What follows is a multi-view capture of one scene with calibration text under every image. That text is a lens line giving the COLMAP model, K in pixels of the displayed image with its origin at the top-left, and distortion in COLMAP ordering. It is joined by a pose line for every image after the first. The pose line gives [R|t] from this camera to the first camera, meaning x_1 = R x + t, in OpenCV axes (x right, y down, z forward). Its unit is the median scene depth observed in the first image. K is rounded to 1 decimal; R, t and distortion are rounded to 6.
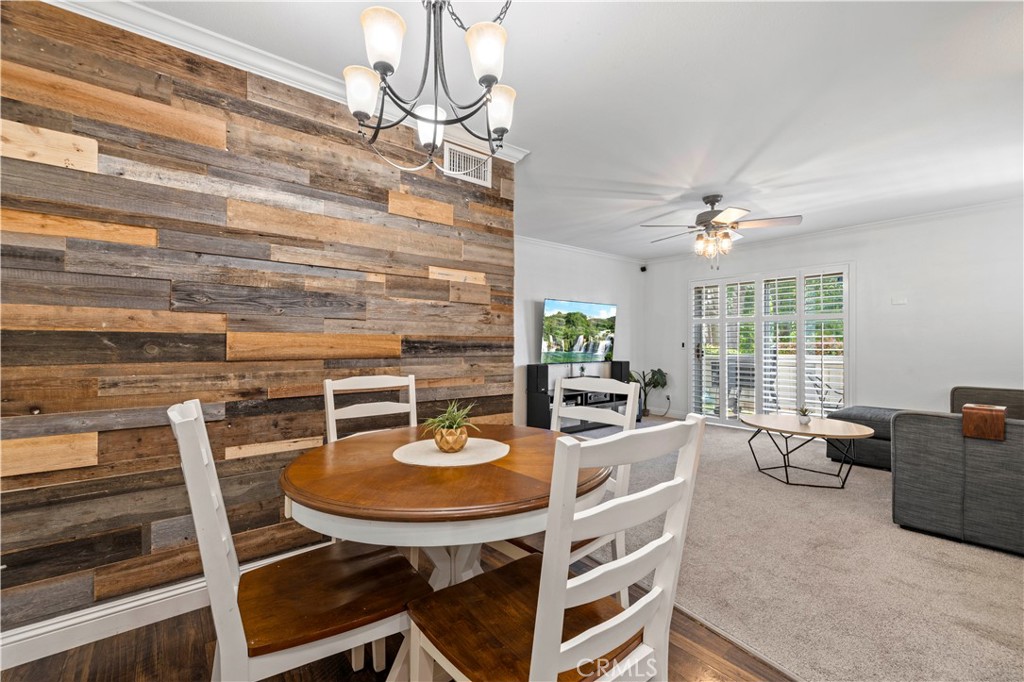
lens RADIAL K [[438.6, 0, 510.7], [0, 438.6, 342.6], [0, 0, 1]] dist [0.003610, -0.000700]
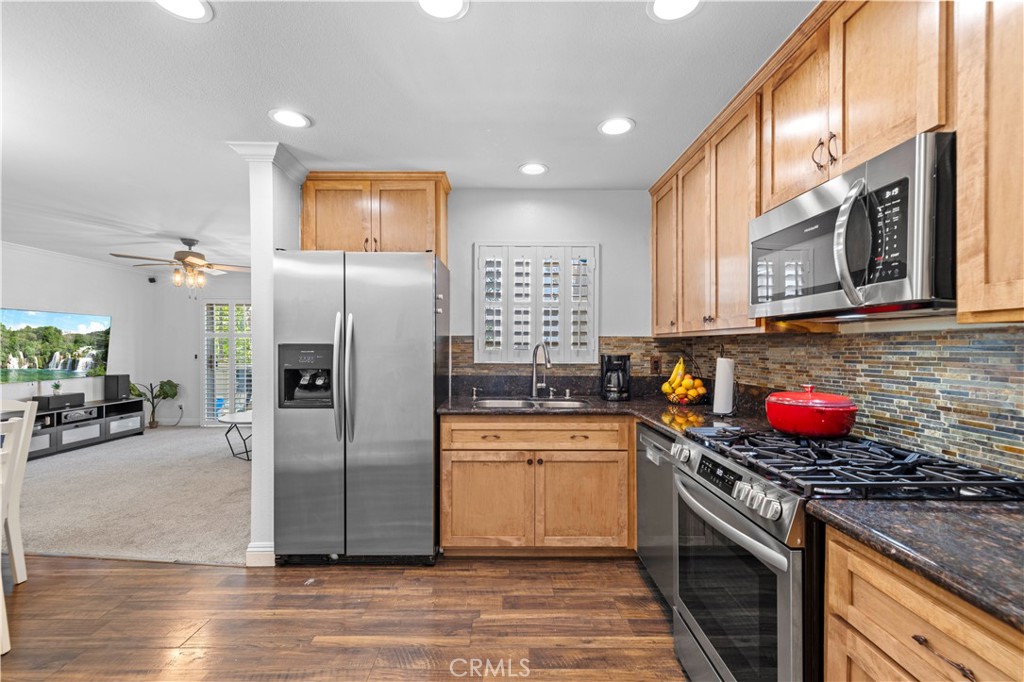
lens RADIAL K [[438.6, 0, 511.0], [0, 438.6, 346.5], [0, 0, 1]] dist [0.003610, -0.000700]
pose [[0.627648, -0.002669, 0.778492, 0.101501], [0.000379, 0.999995, 0.003124, -0.055403], [-0.778497, -0.001666, 0.627646, -0.679224]]
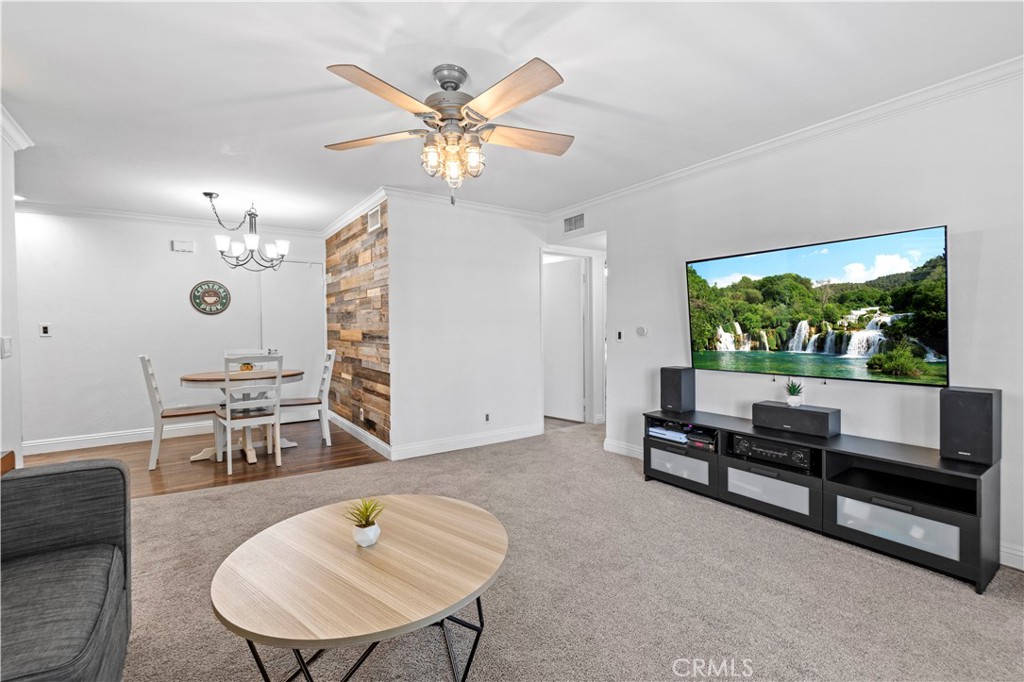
lens RADIAL K [[459.8, 0, 509.1], [0, 459.8, 339.6], [0, 0, 1]] dist [0.017579, -0.000600]
pose [[-0.069460, 0.027833, -0.997196, 1.549371], [0.006956, 0.999600, 0.027416, -0.027938], [0.997561, -0.005032, -0.069625, 1.625463]]
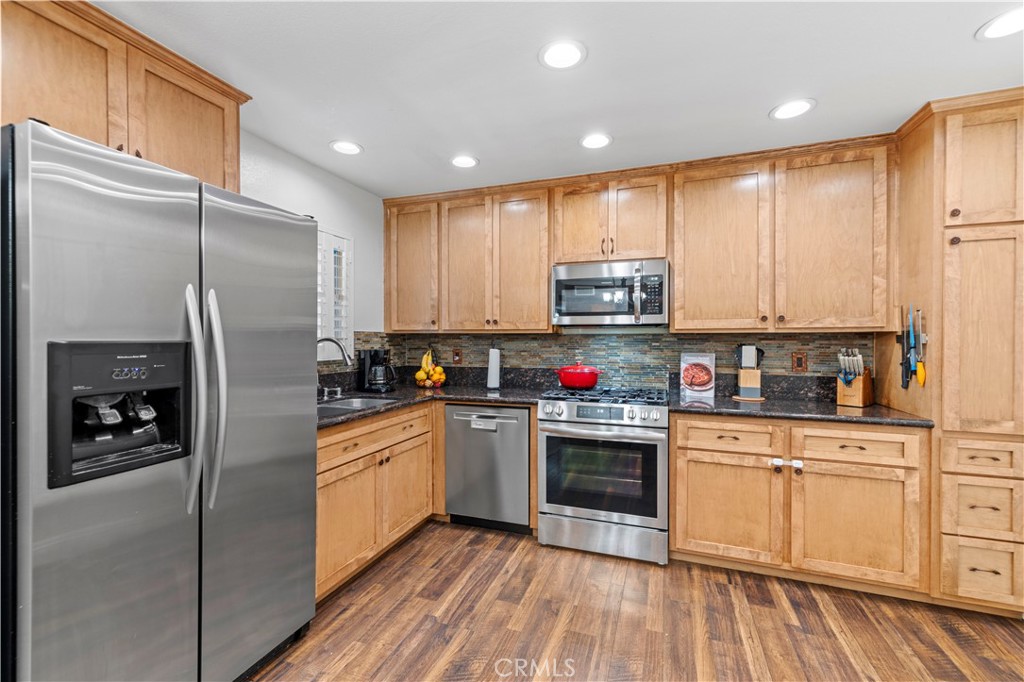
lens RADIAL K [[431.5, 0, 504.9], [0, 431.5, 340.6], [0, 0, 1]] dist [-0.002639, 0.000772]
pose [[-0.506535, -0.005991, 0.862199, -0.038907], [-0.000741, 0.999979, 0.006512, -0.061935], [-0.862219, 0.002660, -0.506528, 0.139144]]
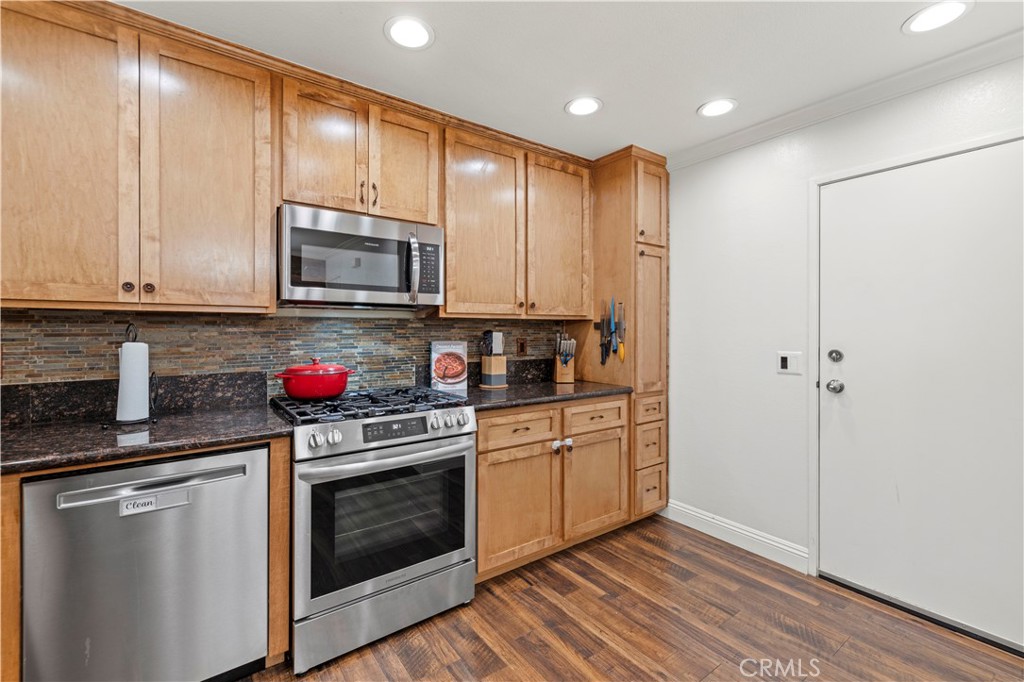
lens RADIAL K [[438.6, 0, 512.6], [0, 438.6, 330.4], [0, 0, 1]] dist [0.003610, -0.000700]
pose [[-0.998713, -0.002733, 0.050652, 0.472345], [-0.002655, 0.999995, 0.001616, -0.049288], [-0.050657, 0.001479, -0.998715, 0.139290]]
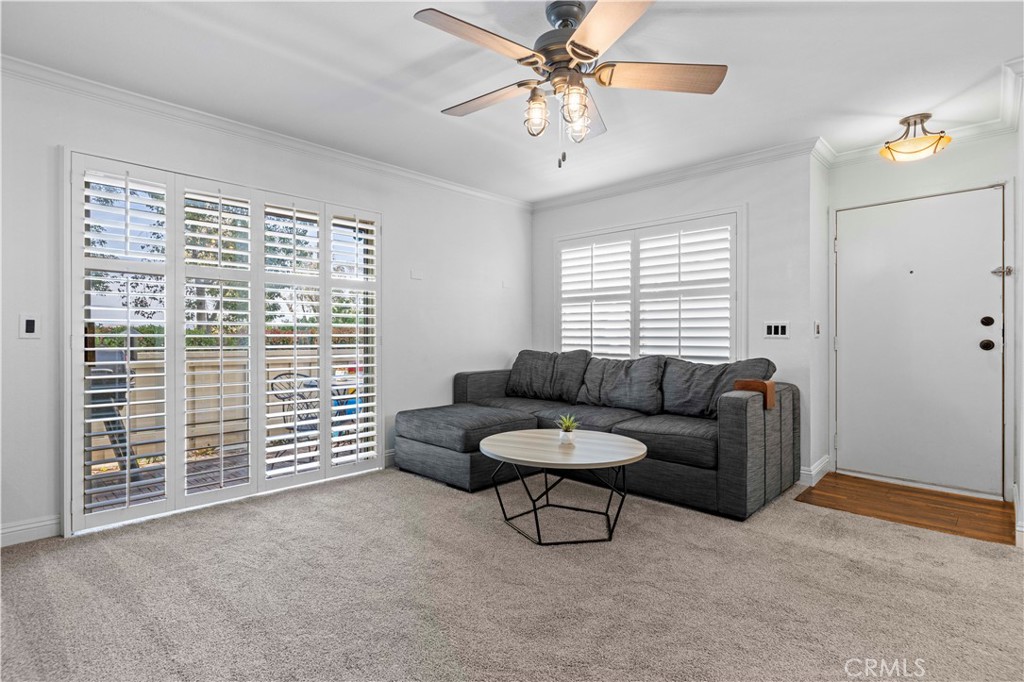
lens RADIAL K [[500.1, 0, 514.6], [0, 500.1, 337.3], [0, 0, 1]] dist [-0.003815, 0.000449]
pose [[-0.119524, -0.006509, 0.992810, -0.103855], [-0.000914, 0.999979, 0.006446, 0.027028], [-0.992831, -0.000137, -0.119527, 1.646668]]
